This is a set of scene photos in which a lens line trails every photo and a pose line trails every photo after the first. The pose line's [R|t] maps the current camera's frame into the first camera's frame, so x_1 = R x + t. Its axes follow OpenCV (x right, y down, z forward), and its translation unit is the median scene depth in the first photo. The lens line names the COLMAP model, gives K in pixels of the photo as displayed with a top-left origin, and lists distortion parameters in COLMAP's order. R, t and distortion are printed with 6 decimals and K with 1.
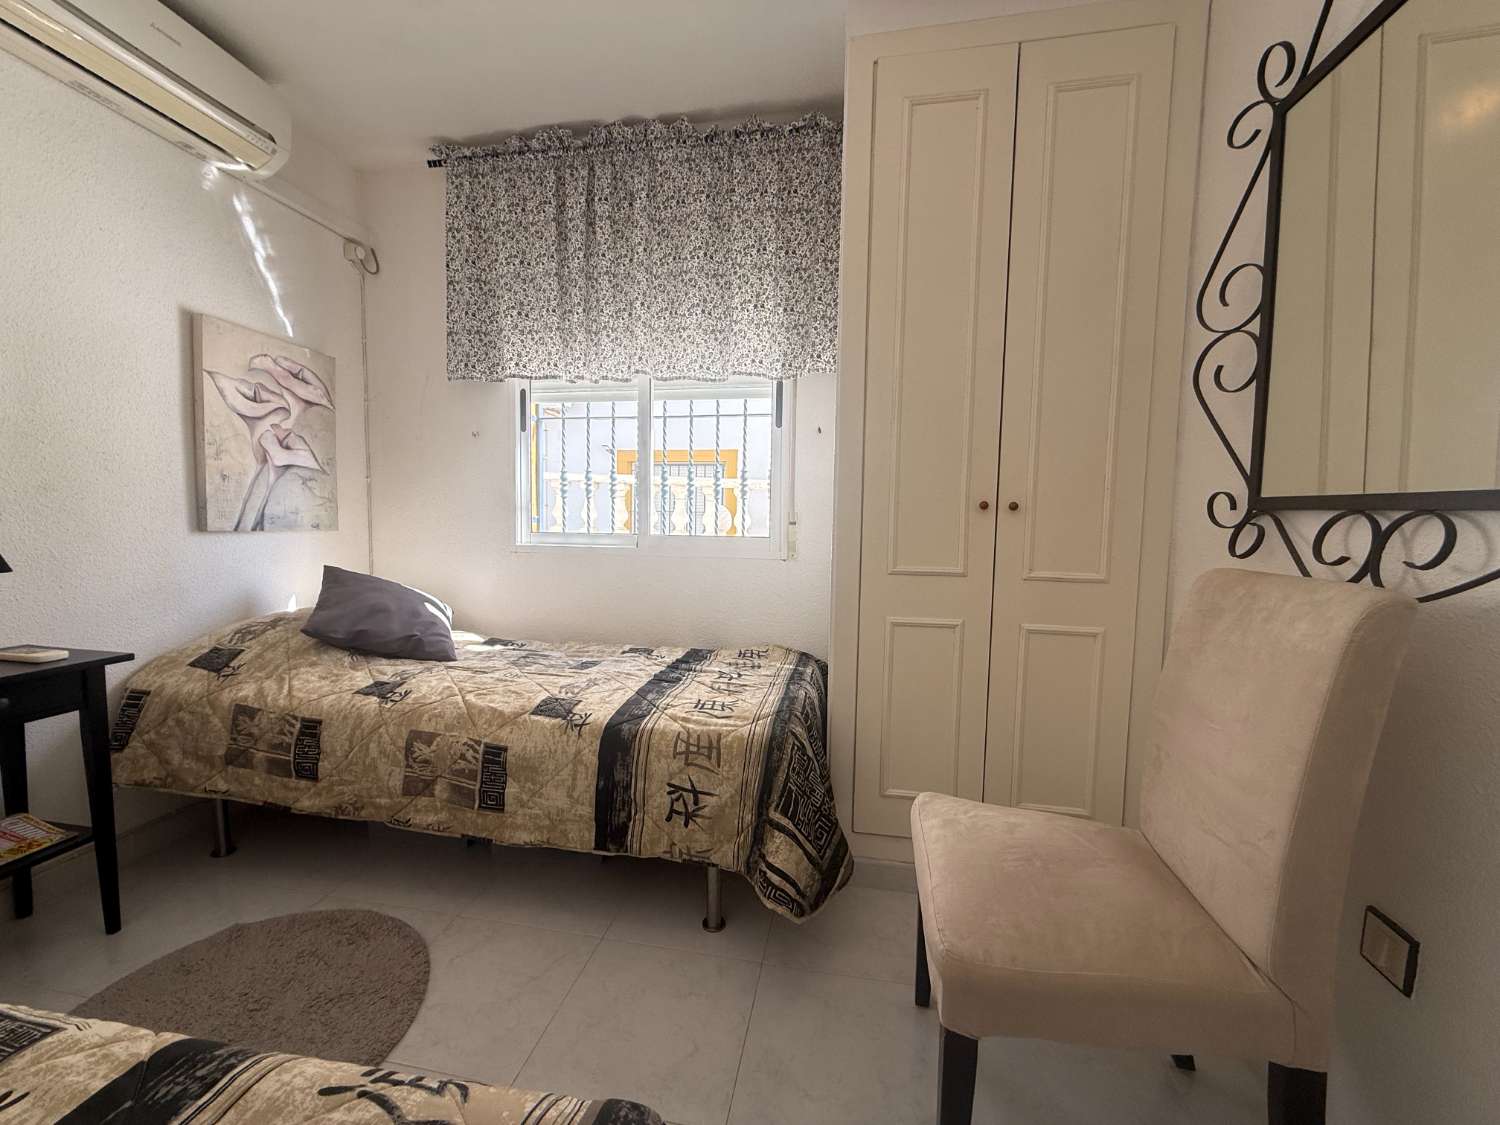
lens RADIAL K [[598.1, 0, 746.3], [0, 598.1, 562.9], [0, 0, 1]] dist [0.001445, -0.000808]
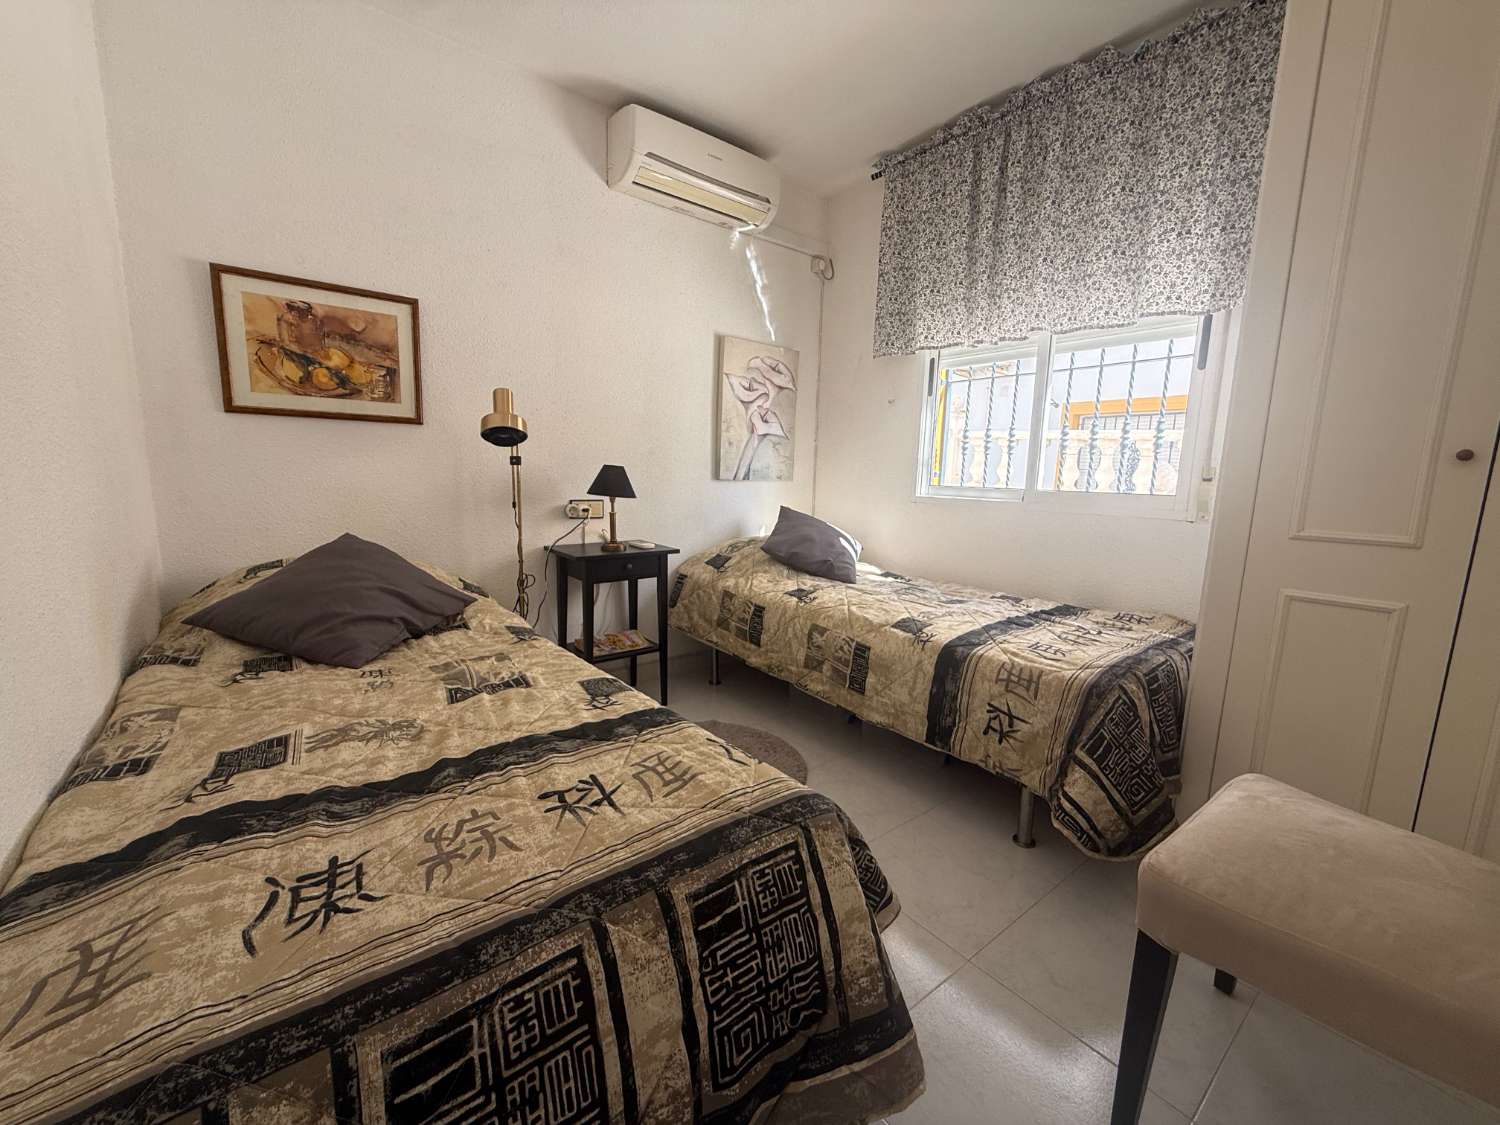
lens RADIAL K [[598.1, 0, 746.3], [0, 598.1, 562.9], [0, 0, 1]] dist [0.001445, -0.000808]
pose [[0.749861, 0.103653, -0.653425, 0.186063], [-0.059637, 0.994220, 0.089275, 0.019874], [0.658902, -0.027975, 0.751708, -0.124462]]
